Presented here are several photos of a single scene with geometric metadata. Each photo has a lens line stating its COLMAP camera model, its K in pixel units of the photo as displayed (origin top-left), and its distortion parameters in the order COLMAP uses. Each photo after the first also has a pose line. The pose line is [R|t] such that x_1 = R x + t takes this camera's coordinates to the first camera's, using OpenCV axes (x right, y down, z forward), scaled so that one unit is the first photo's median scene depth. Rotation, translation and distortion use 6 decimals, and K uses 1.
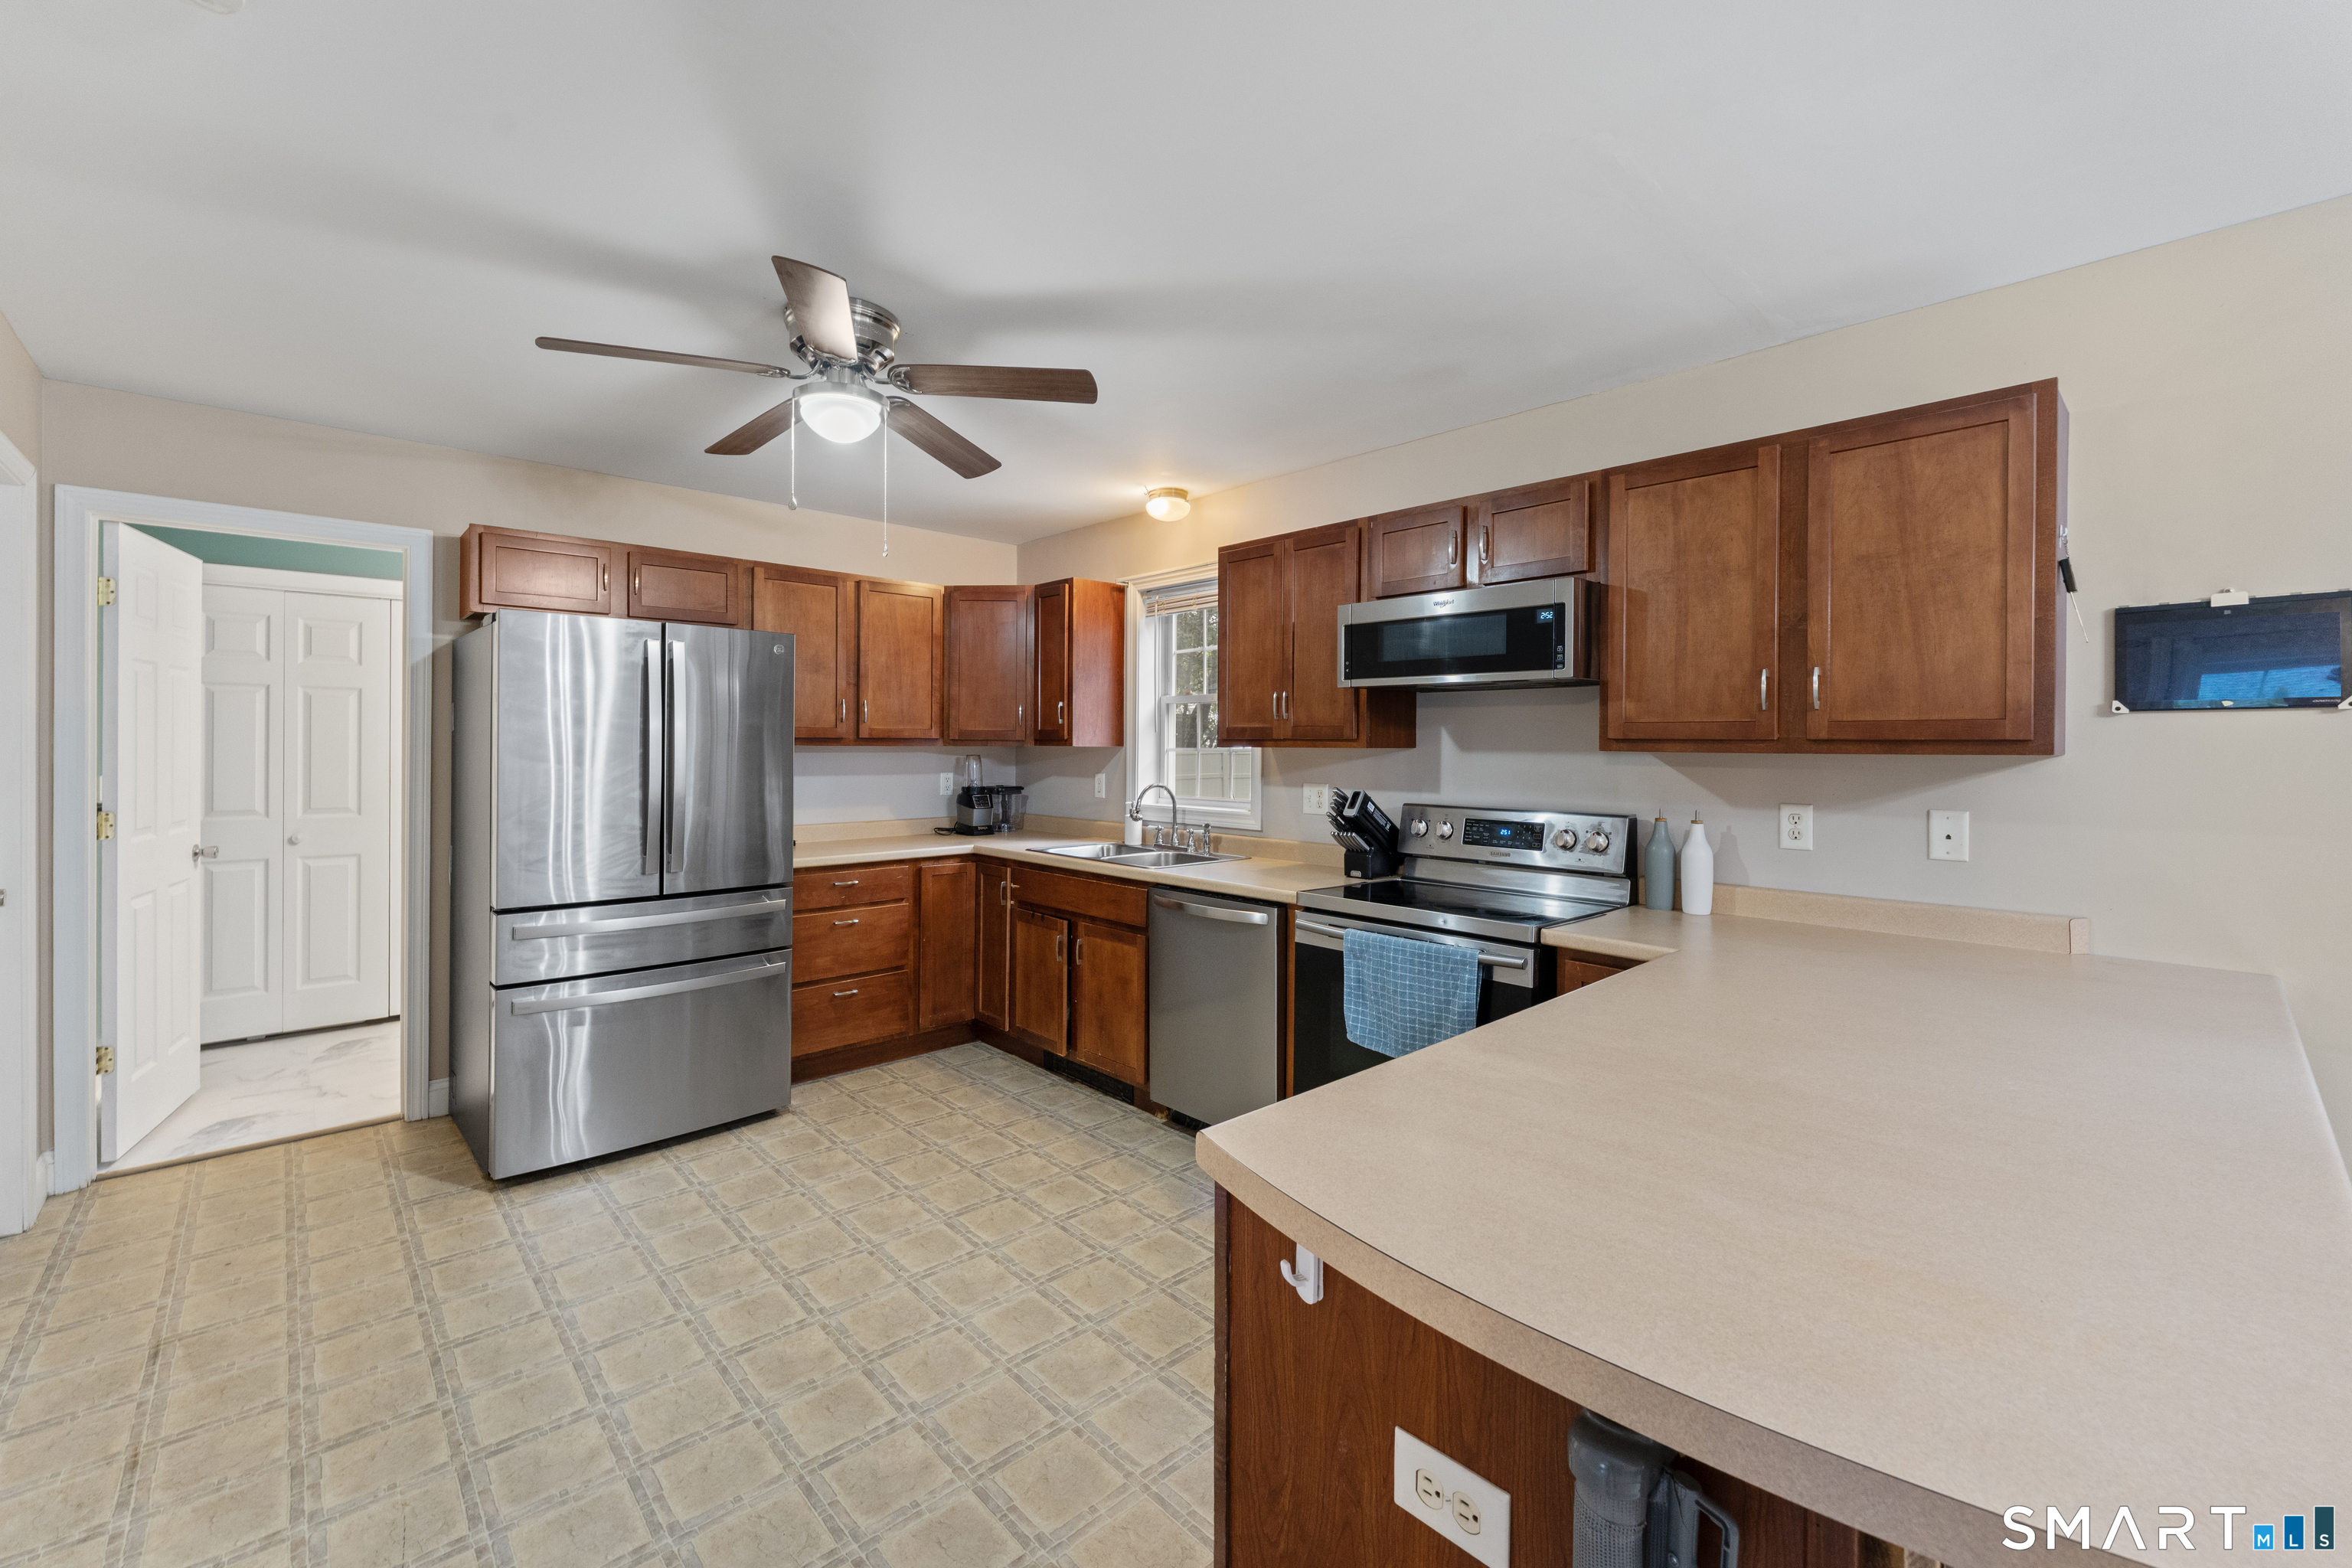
lens RADIAL K [[954.4, 0, 1180.3], [0, 954.4, 749.1], [0, 0, 1]] dist [-0.003253, 0.000271]
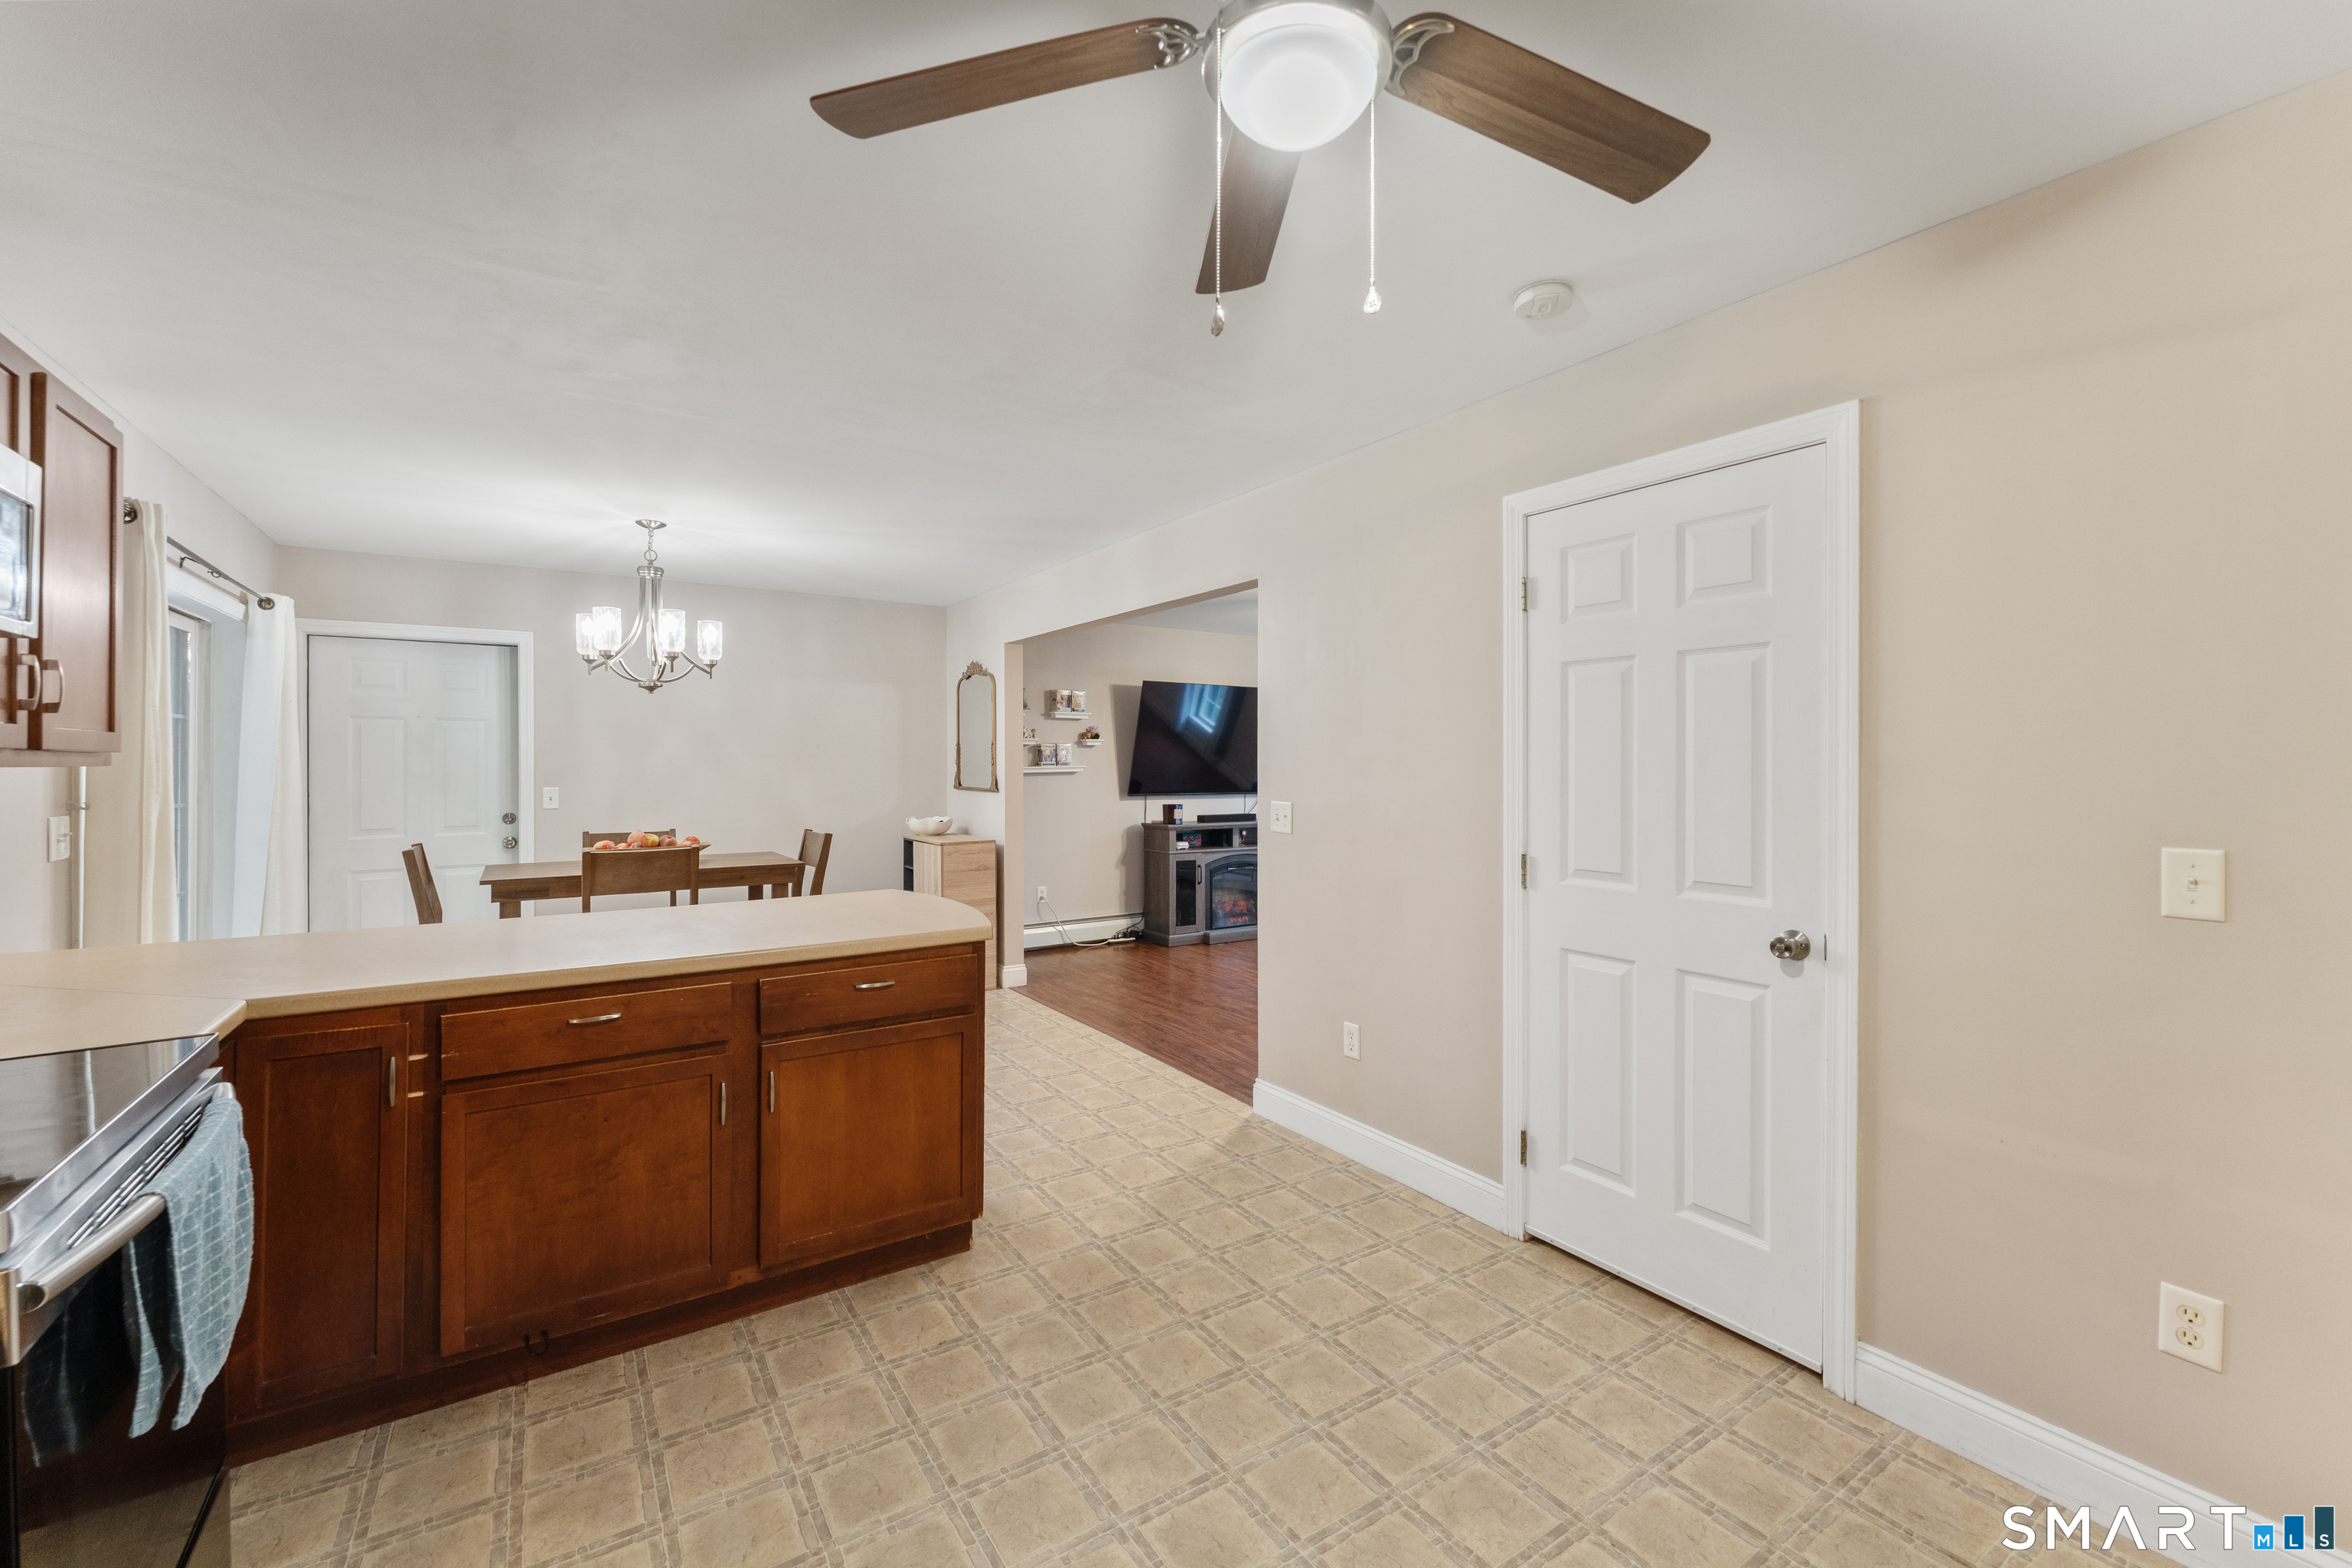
lens RADIAL K [[954.4, 0, 1189.1], [0, 954.4, 771.3], [0, 0, 1]] dist [-0.003253, 0.000271]
pose [[-0.987295, -0.006188, 0.158777, -0.339123], [-0.004168, 0.999906, 0.013050, -0.005146], [-0.158843, 0.012222, -0.987228, 1.314528]]
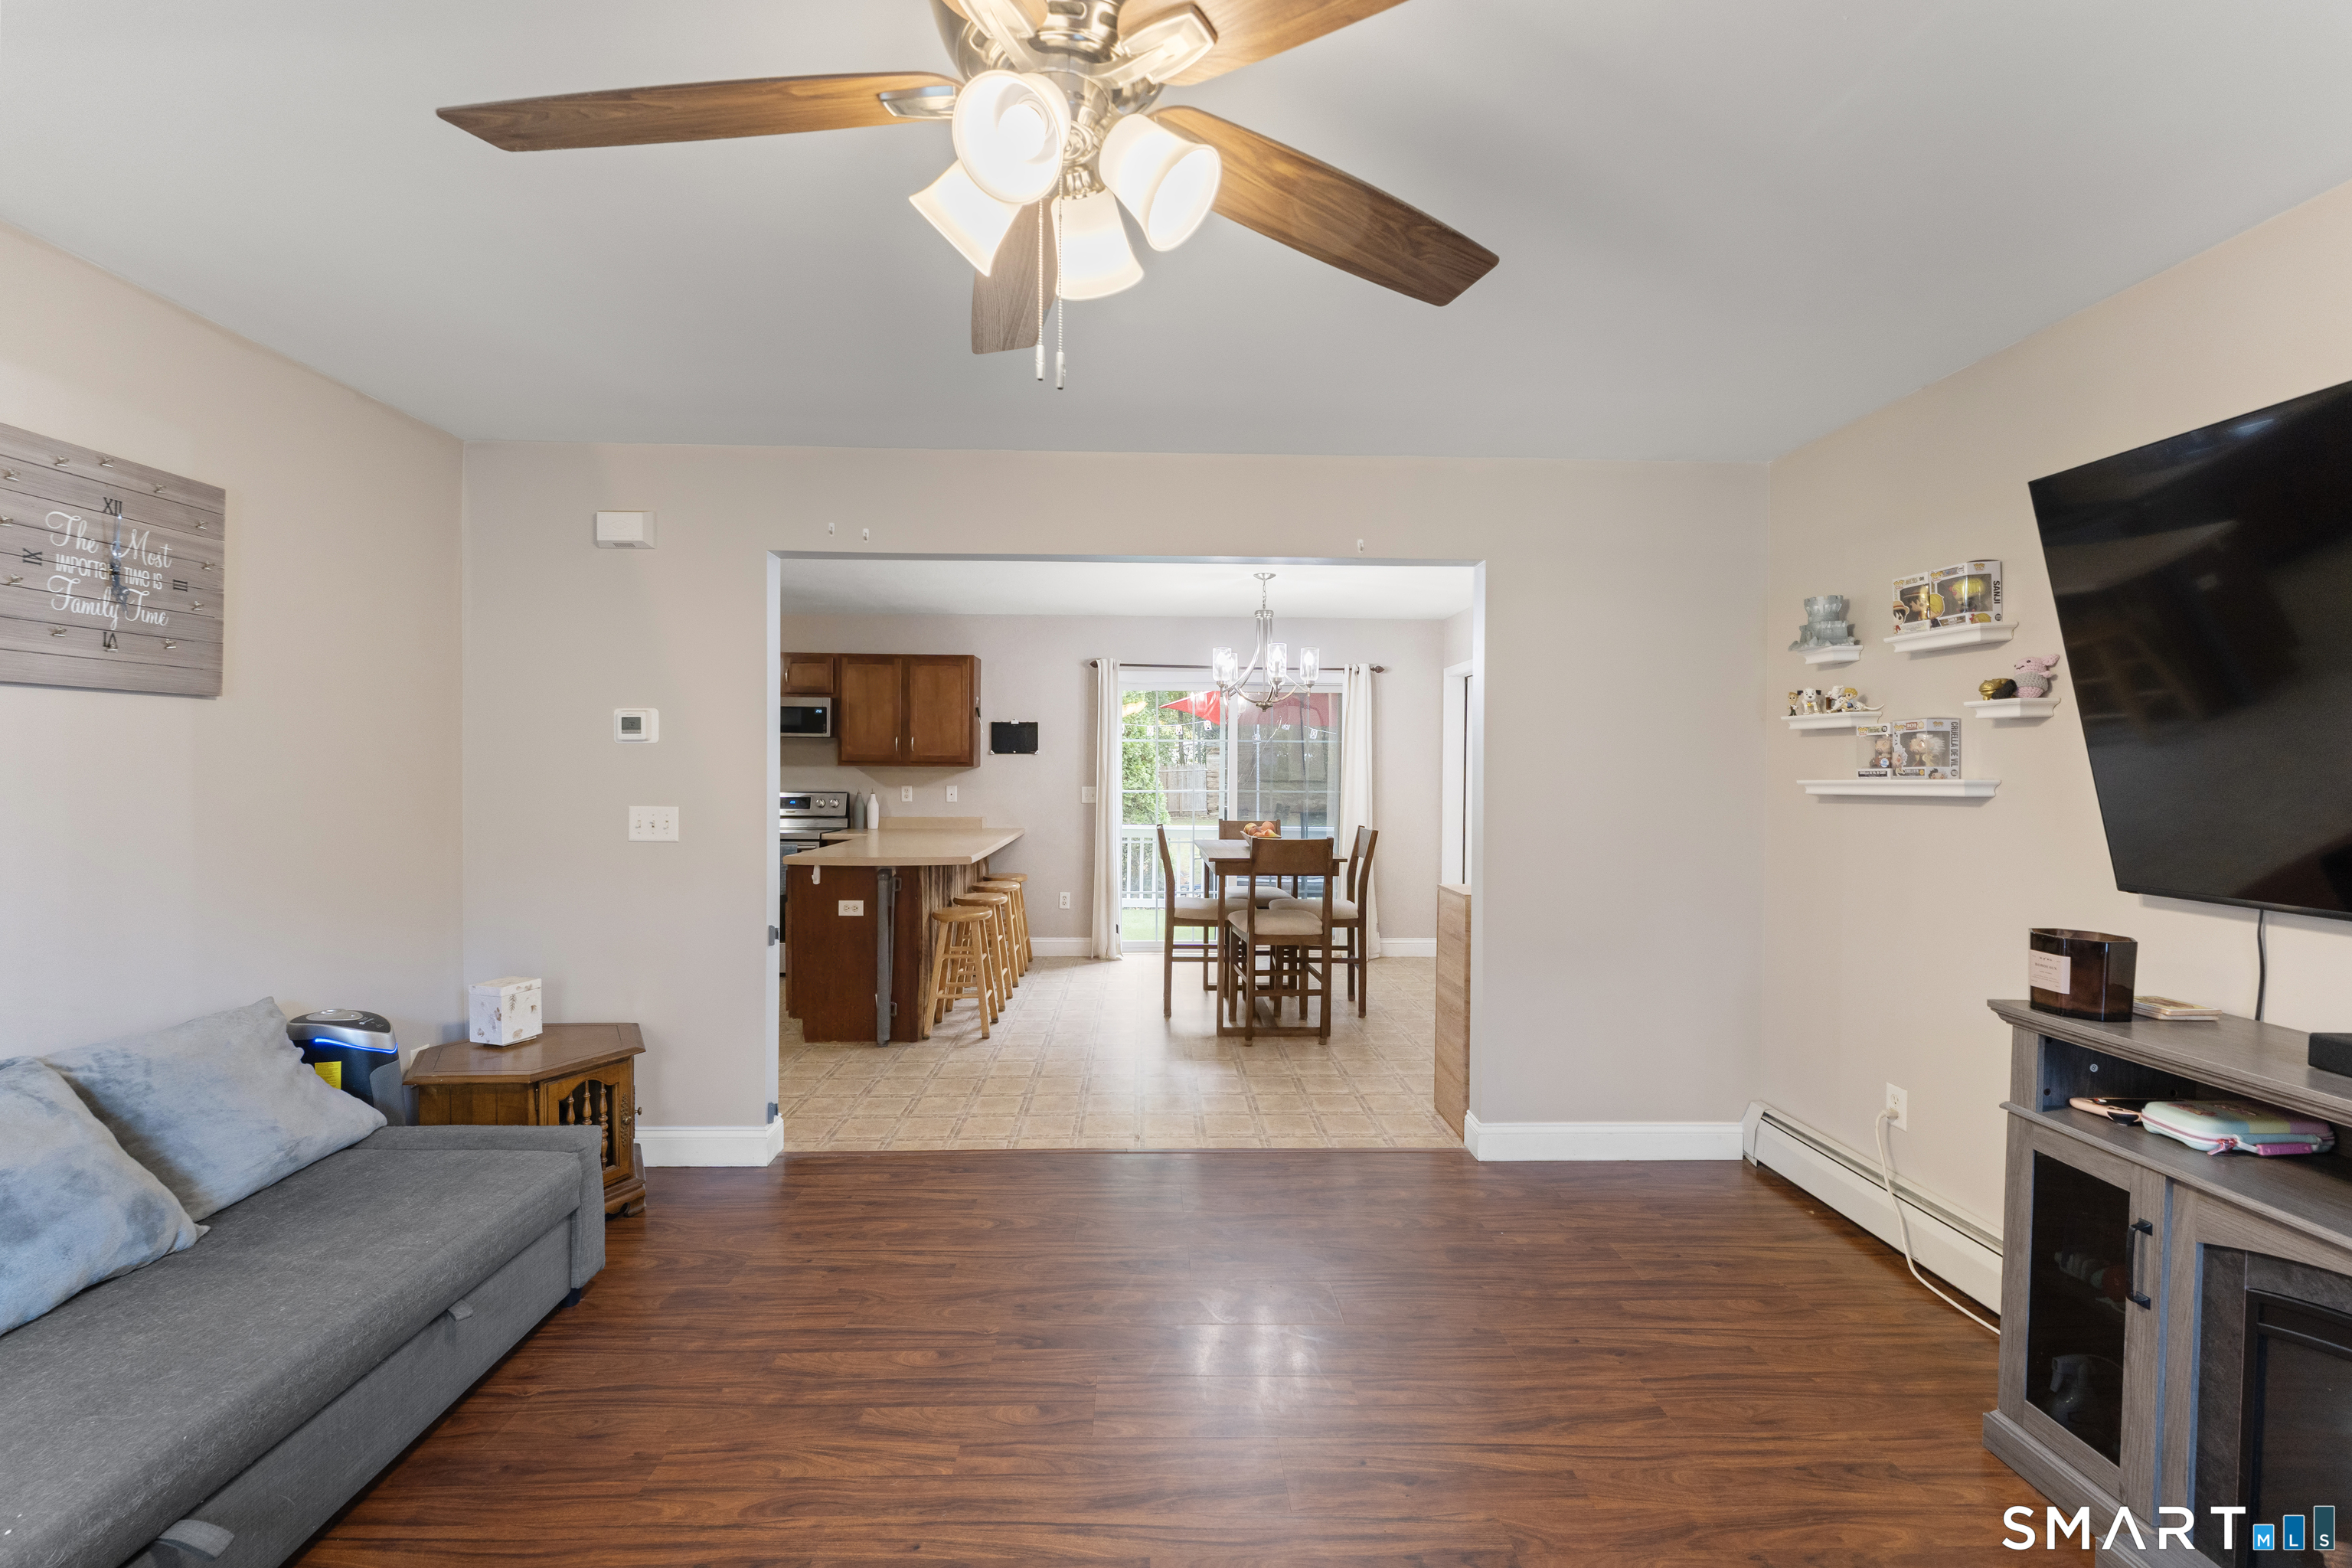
lens RADIAL K [[954.4, 0, 1169.3], [0, 954.4, 771.4], [0, 0, 1]] dist [-0.003253, 0.000271]
pose [[0.663600, -0.006768, 0.748057, -0.810753], [0.000892, 0.999966, 0.008256, -0.002898], [-0.748087, -0.004811, 0.663583, -1.240974]]
